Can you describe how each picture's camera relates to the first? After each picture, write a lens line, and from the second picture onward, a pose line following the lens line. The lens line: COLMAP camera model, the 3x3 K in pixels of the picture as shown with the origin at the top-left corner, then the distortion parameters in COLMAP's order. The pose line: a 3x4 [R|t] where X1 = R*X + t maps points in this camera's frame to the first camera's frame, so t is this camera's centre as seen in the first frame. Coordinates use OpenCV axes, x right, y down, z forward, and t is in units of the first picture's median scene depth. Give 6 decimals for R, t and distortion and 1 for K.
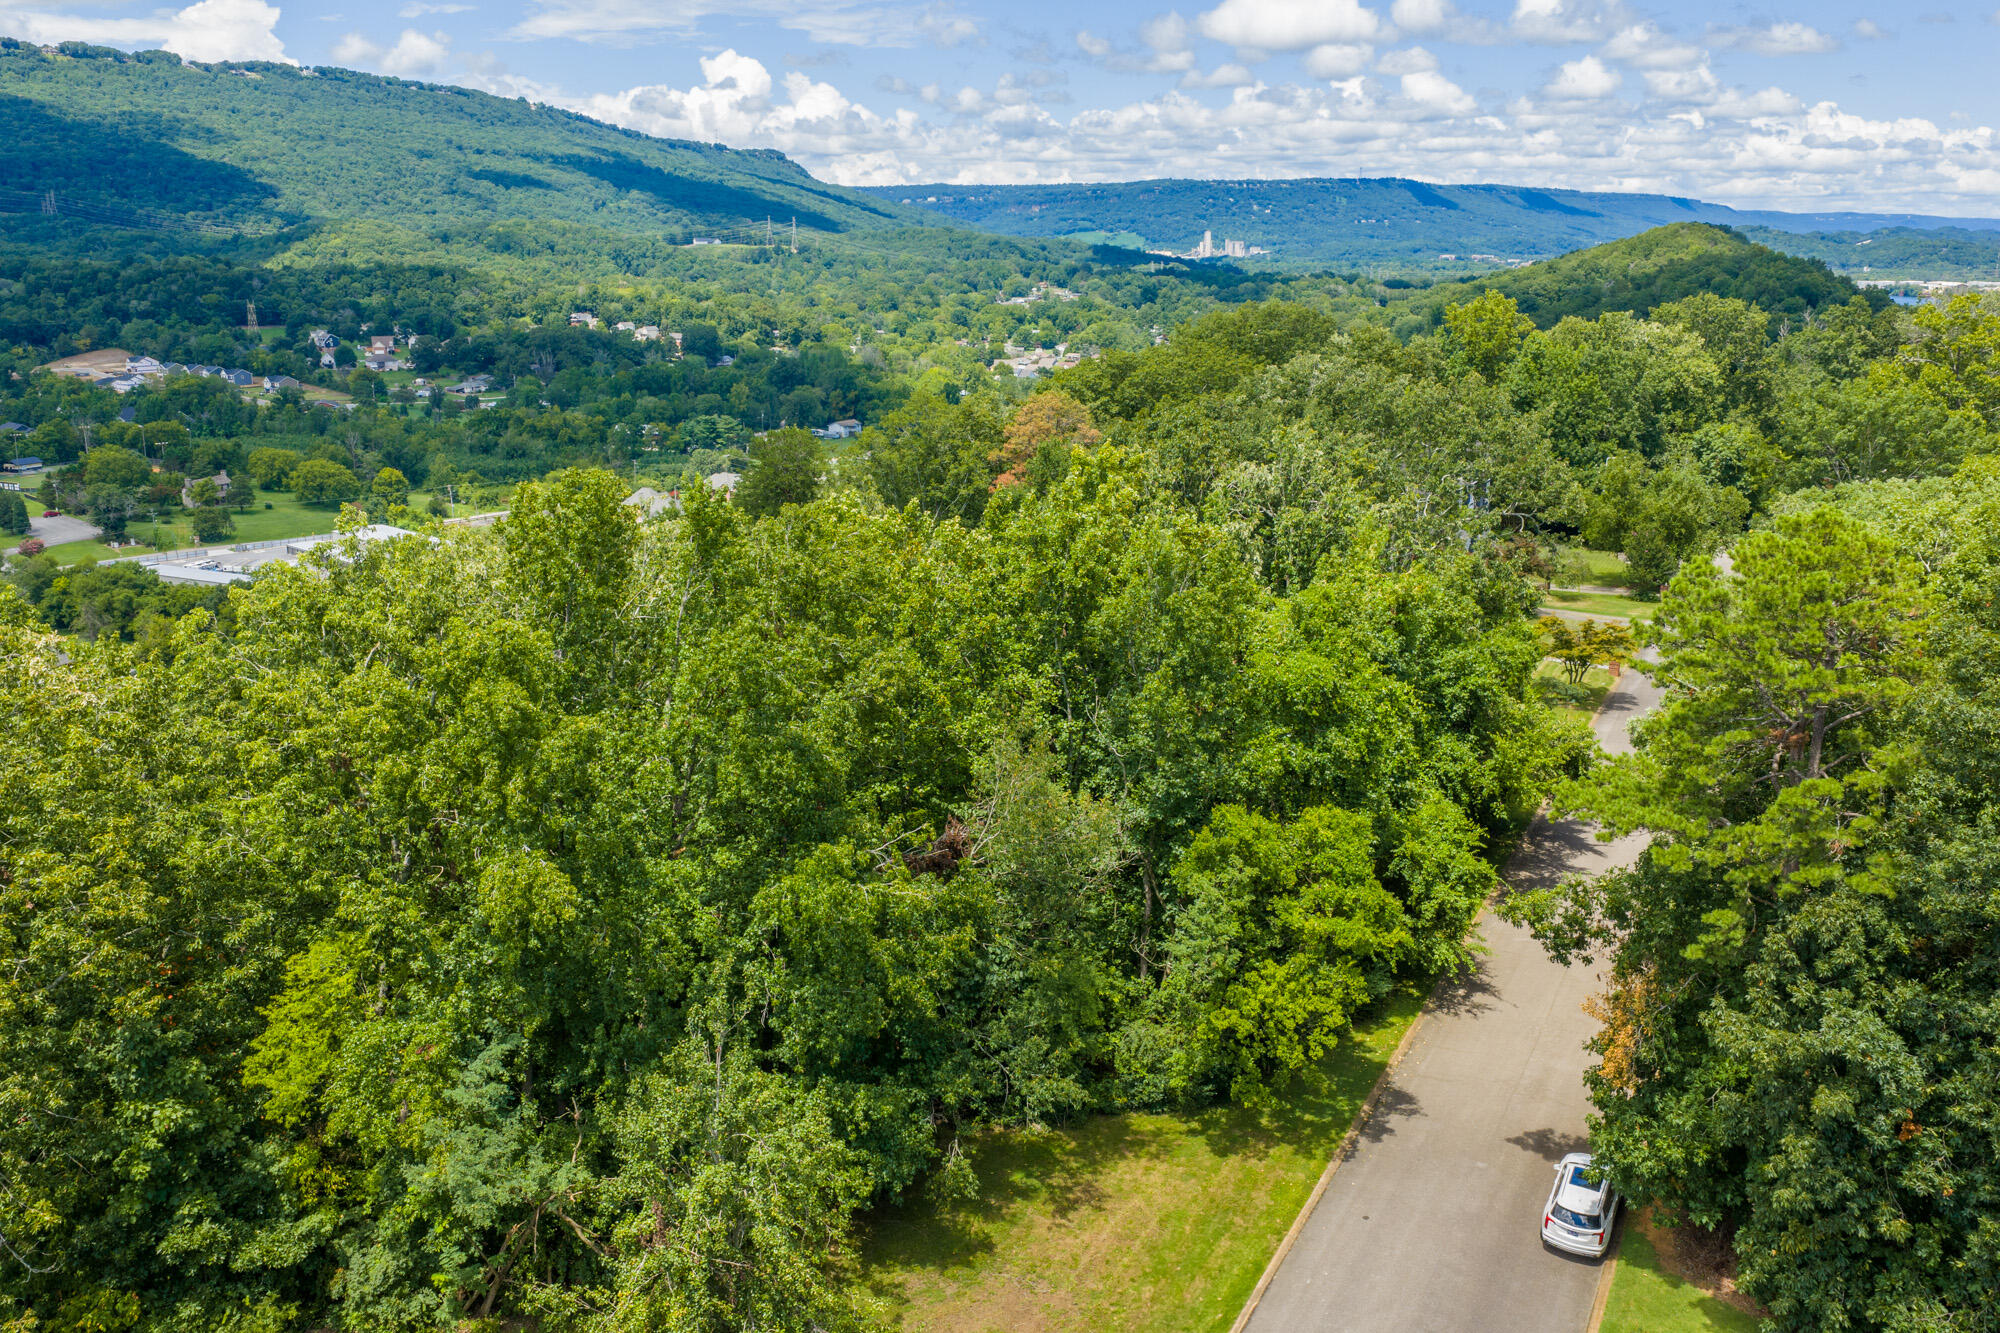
lens RADIAL K [[1681.3, 0, 1000.0], [0, 1681.3, 666.5], [0, 0, 1]] dist [0.027174, -0.046277]
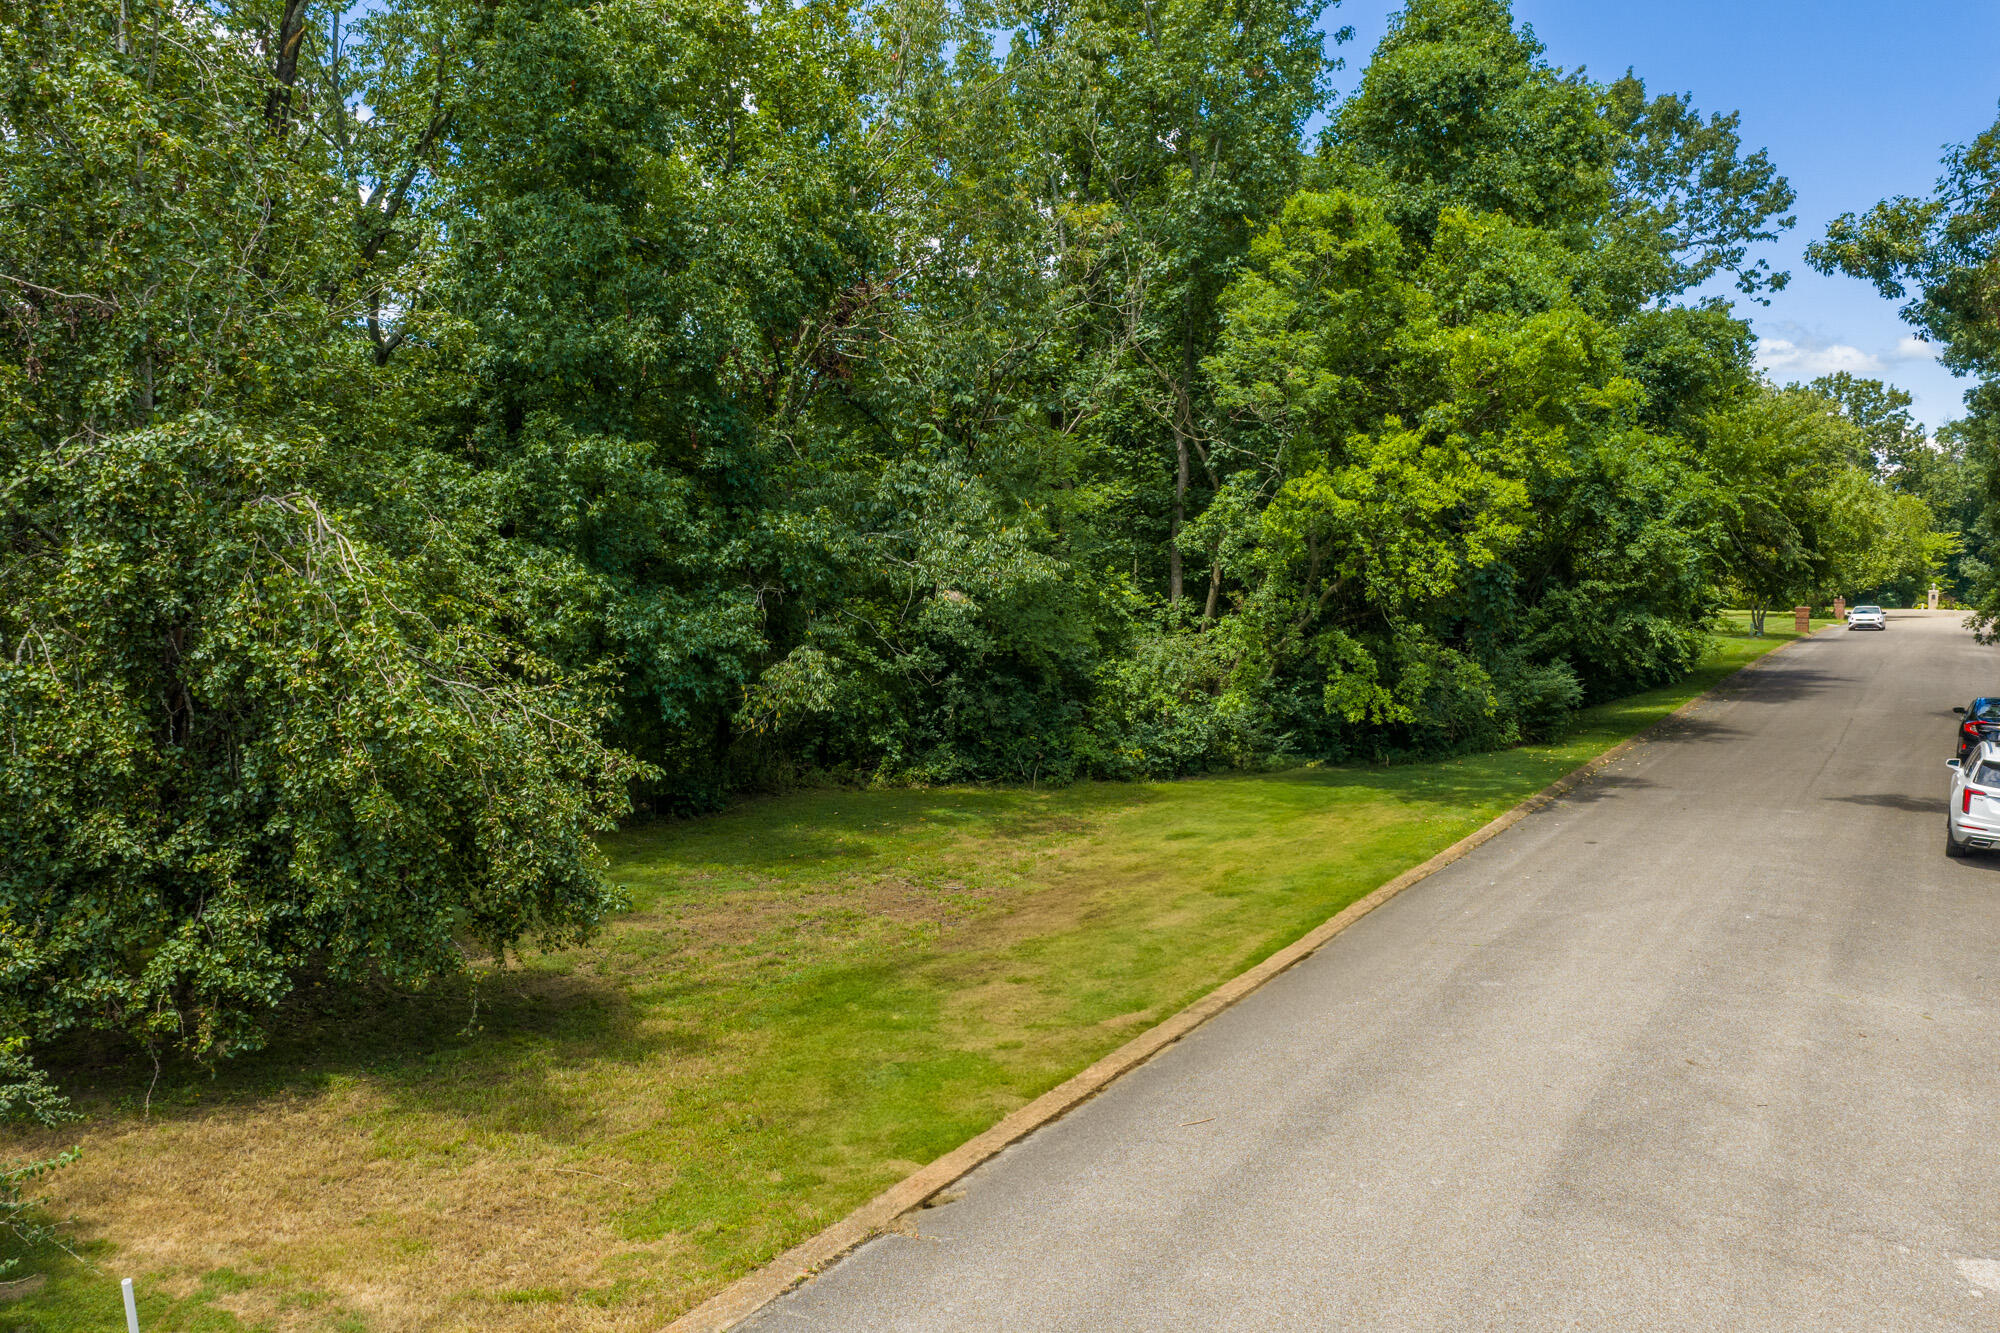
lens RADIAL K [[1681.3, 0, 1000.0], [0, 1681.3, 666.5], [0, 0, 1]] dist [0.027174, -0.046277]
pose [[0.998994, 0.008999, -0.043939, 0.052925], [-0.017026, 0.982423, -0.185888, 0.348532], [0.041493, 0.186449, 0.981588, 0.438325]]
